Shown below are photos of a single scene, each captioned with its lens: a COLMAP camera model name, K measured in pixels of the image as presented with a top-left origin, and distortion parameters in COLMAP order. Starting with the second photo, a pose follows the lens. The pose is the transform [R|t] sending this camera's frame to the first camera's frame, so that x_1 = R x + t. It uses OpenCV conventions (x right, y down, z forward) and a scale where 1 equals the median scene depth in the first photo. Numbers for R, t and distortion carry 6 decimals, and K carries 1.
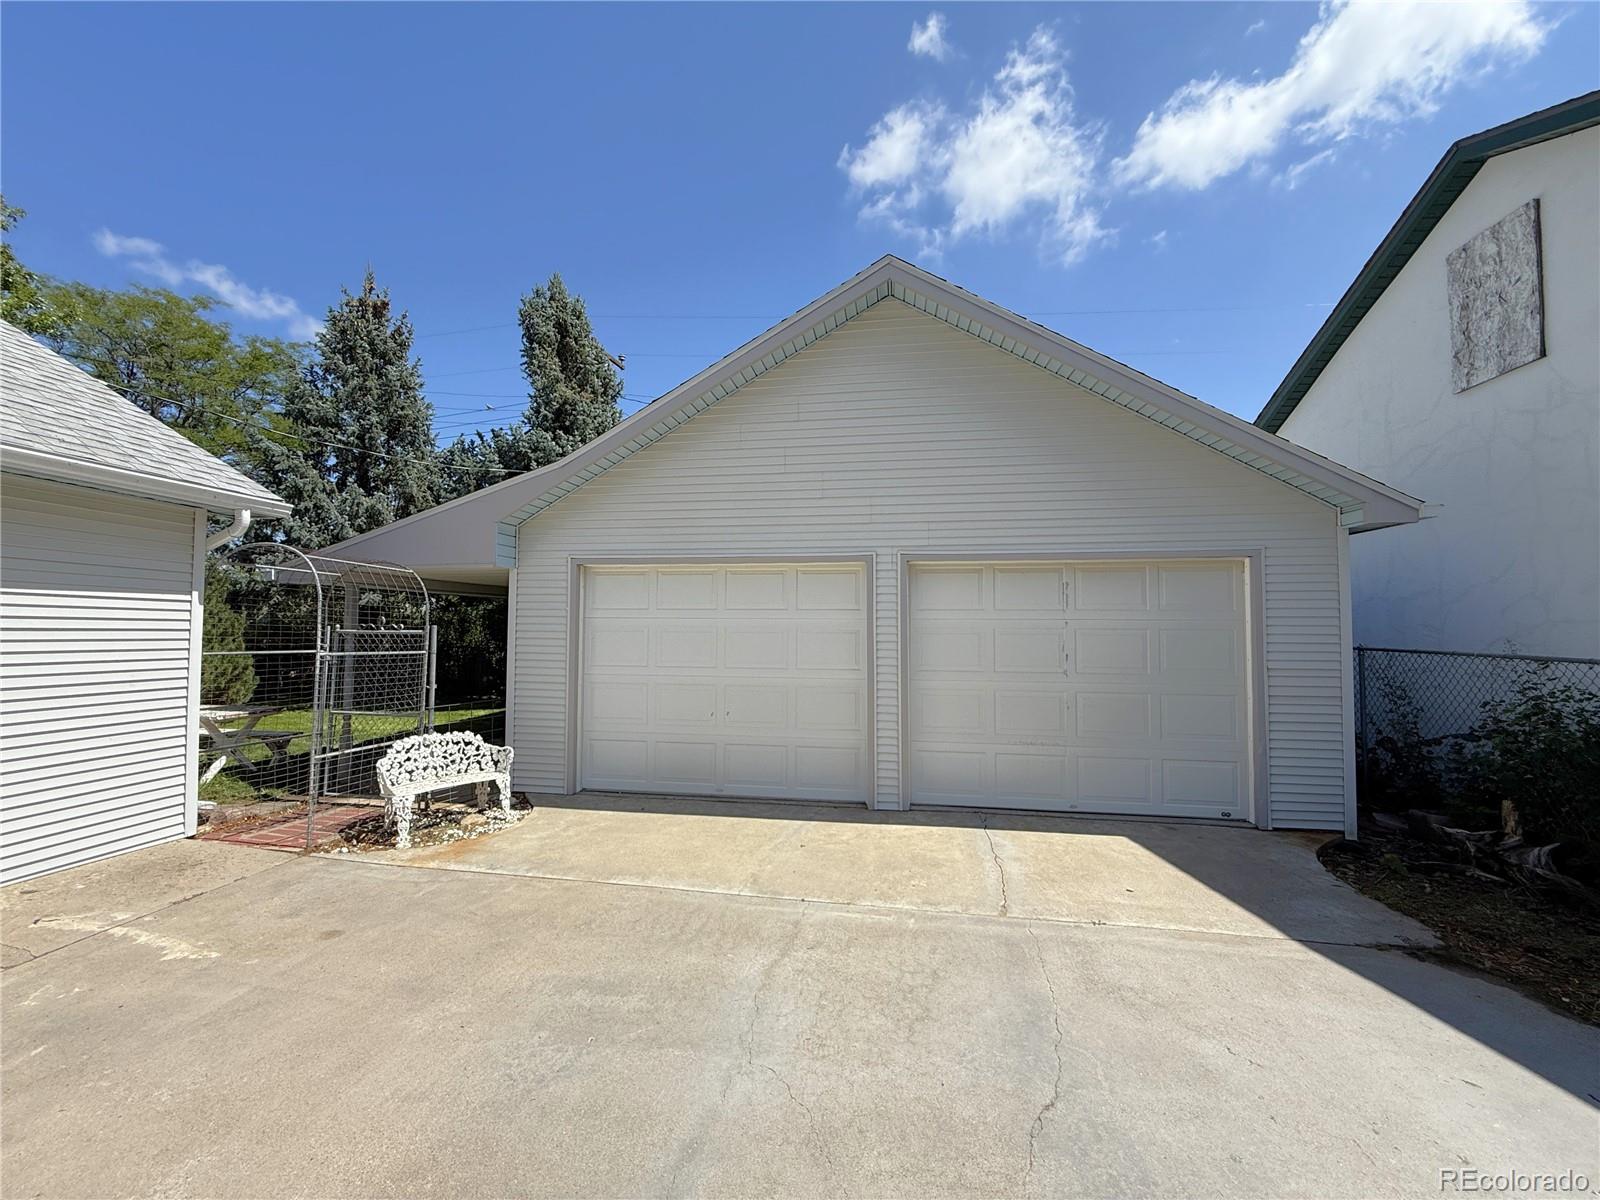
lens RADIAL K [[637.1, 0, 800.0], [0, 637.1, 600.0], [0, 0, 1]] dist [-0.003086, -0.000081]
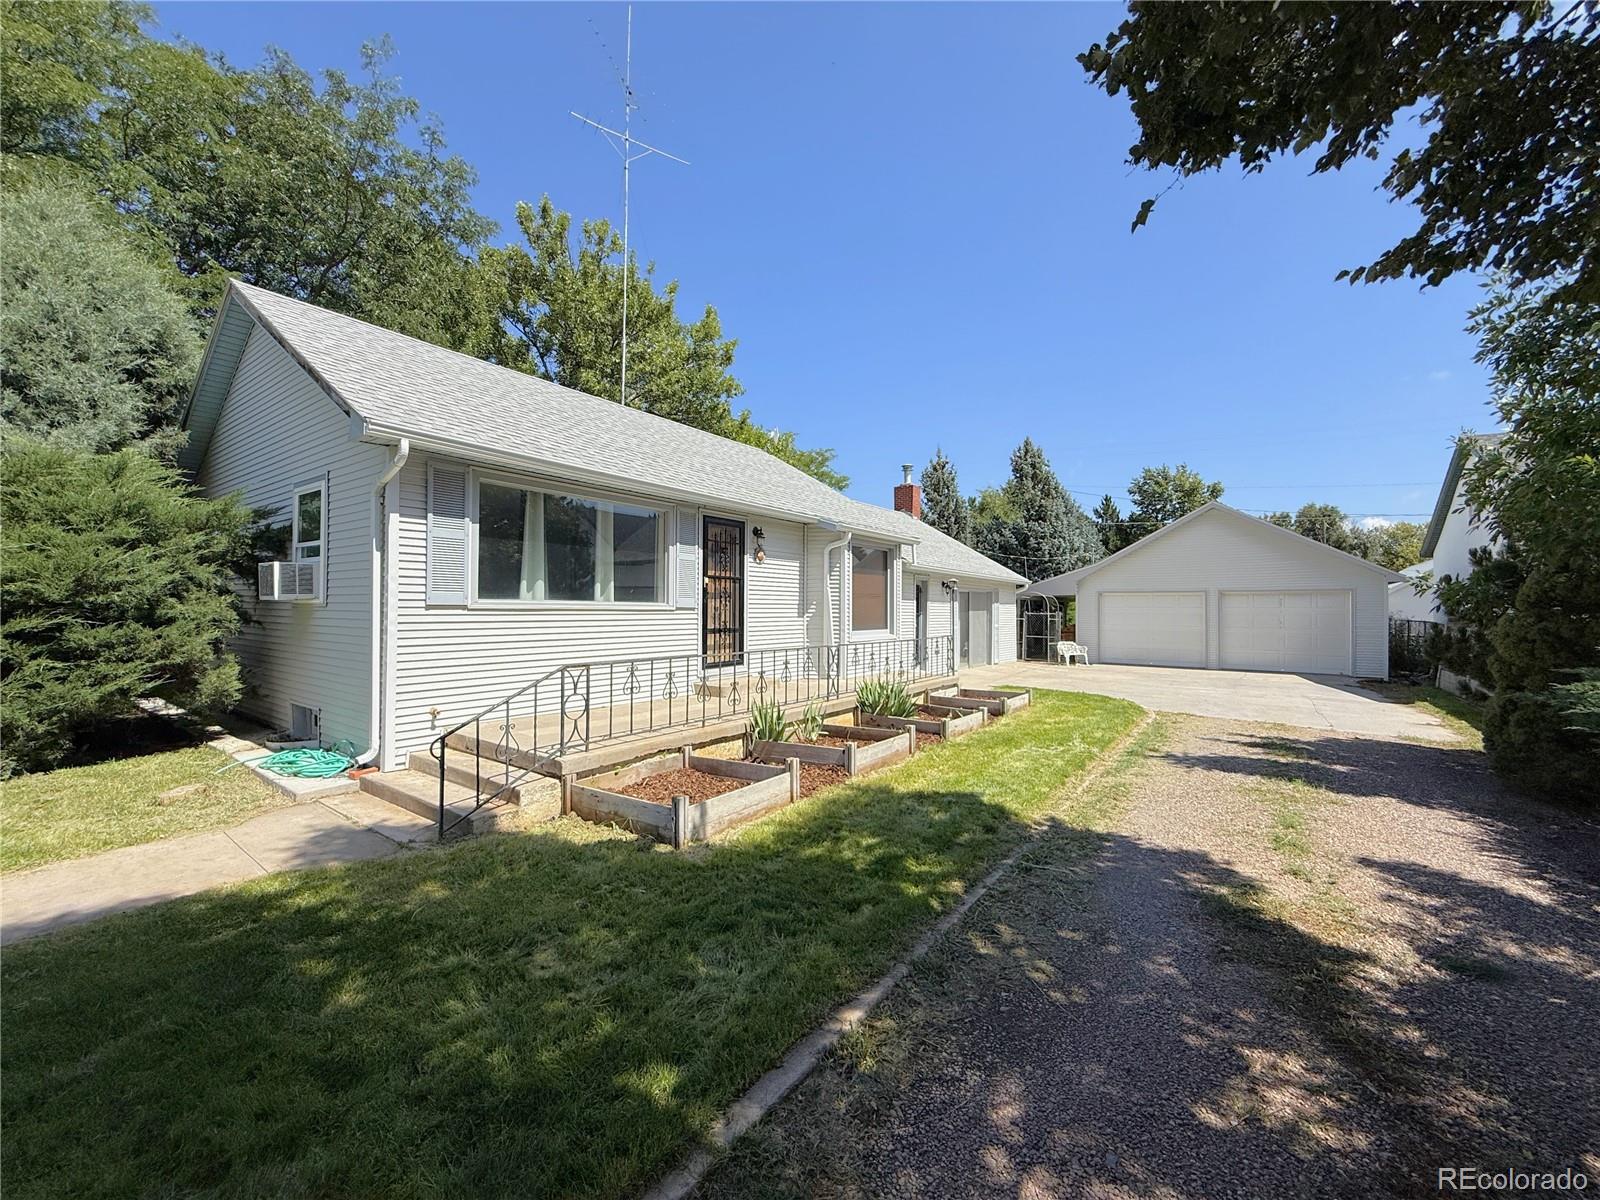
lens RADIAL K [[637.1, 0, 800.0], [0, 637.1, 600.0], [0, 0, 1]] dist [-0.003086, -0.000081]
pose [[0.885880, -0.004764, -0.463891, -0.207190], [0.017131, 0.999601, 0.022450, -0.124408], [0.463599, -0.027835, 0.885608, -2.688868]]
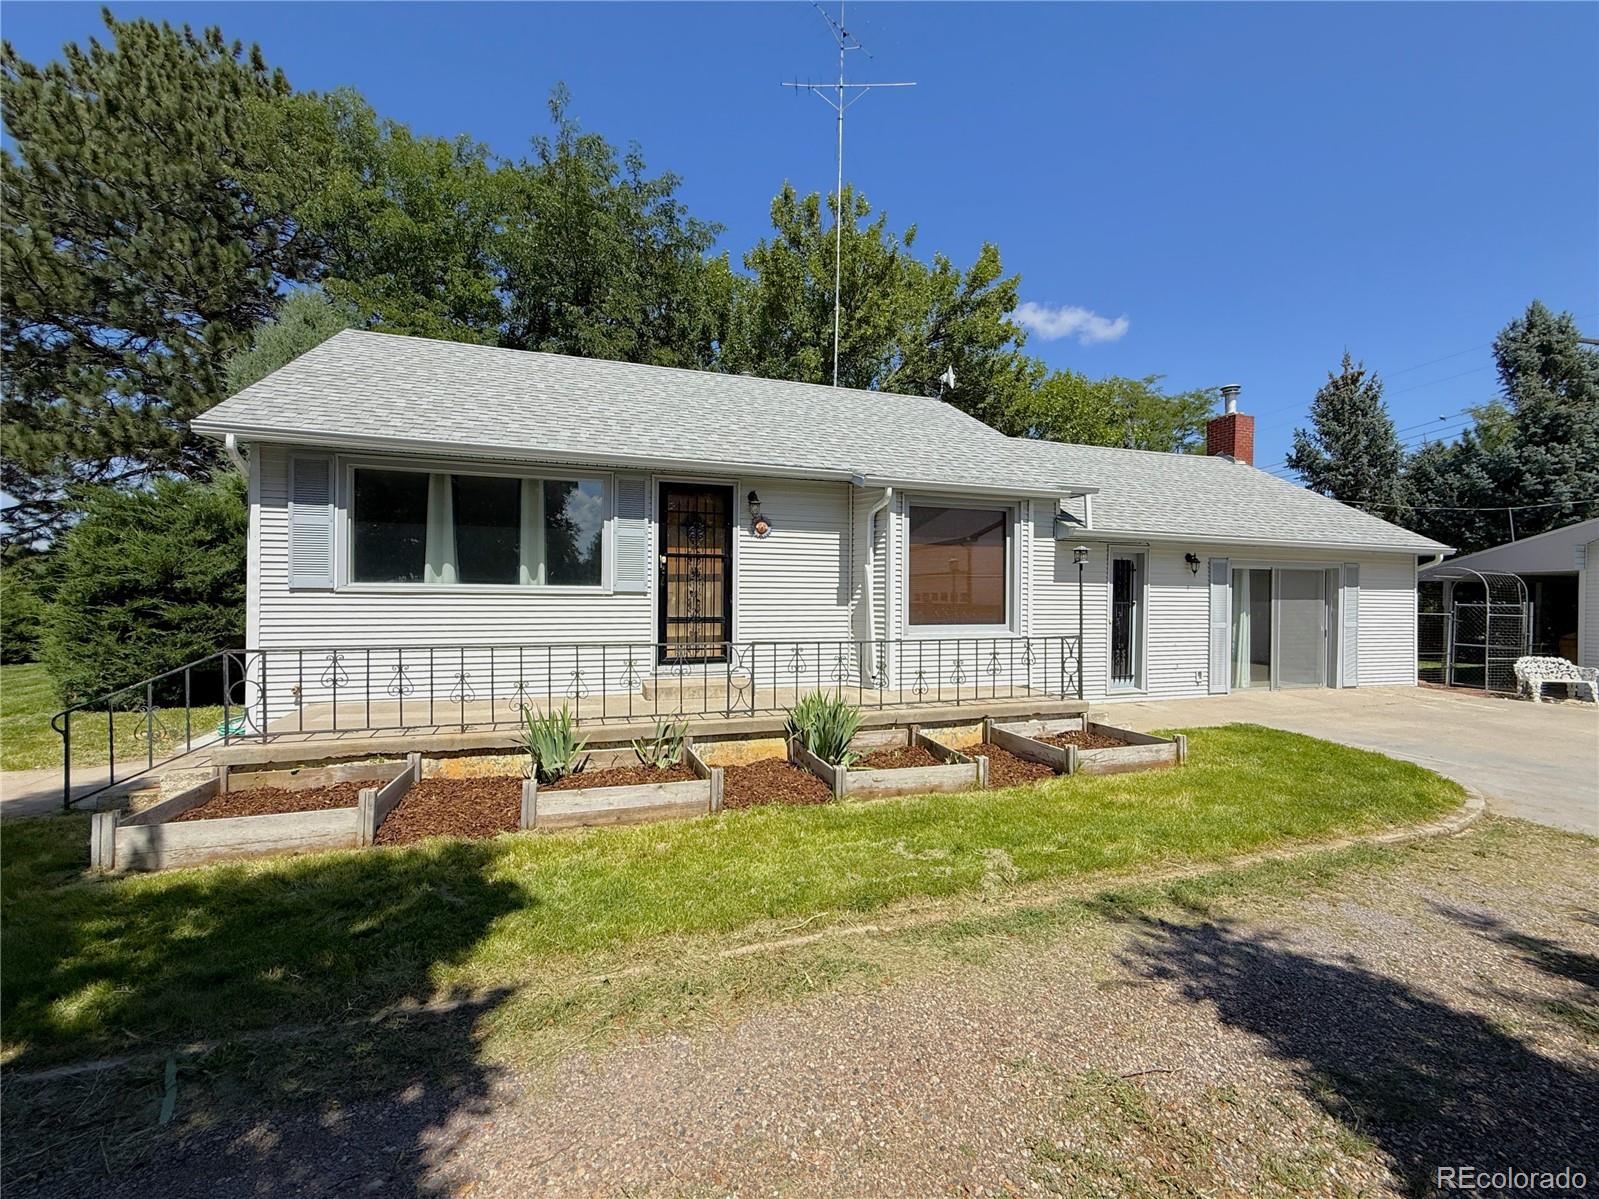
lens RADIAL K [[655.4, 0, 799.5], [0, 655.4, 599.5], [0, 0, 1]] dist [0.000720, -0.000230]
pose [[0.455584, 0.005142, -0.890178, 0.180399], [0.032329, 0.999228, 0.022317, -0.082113], [0.889606, -0.038945, 0.455066, -1.819409]]
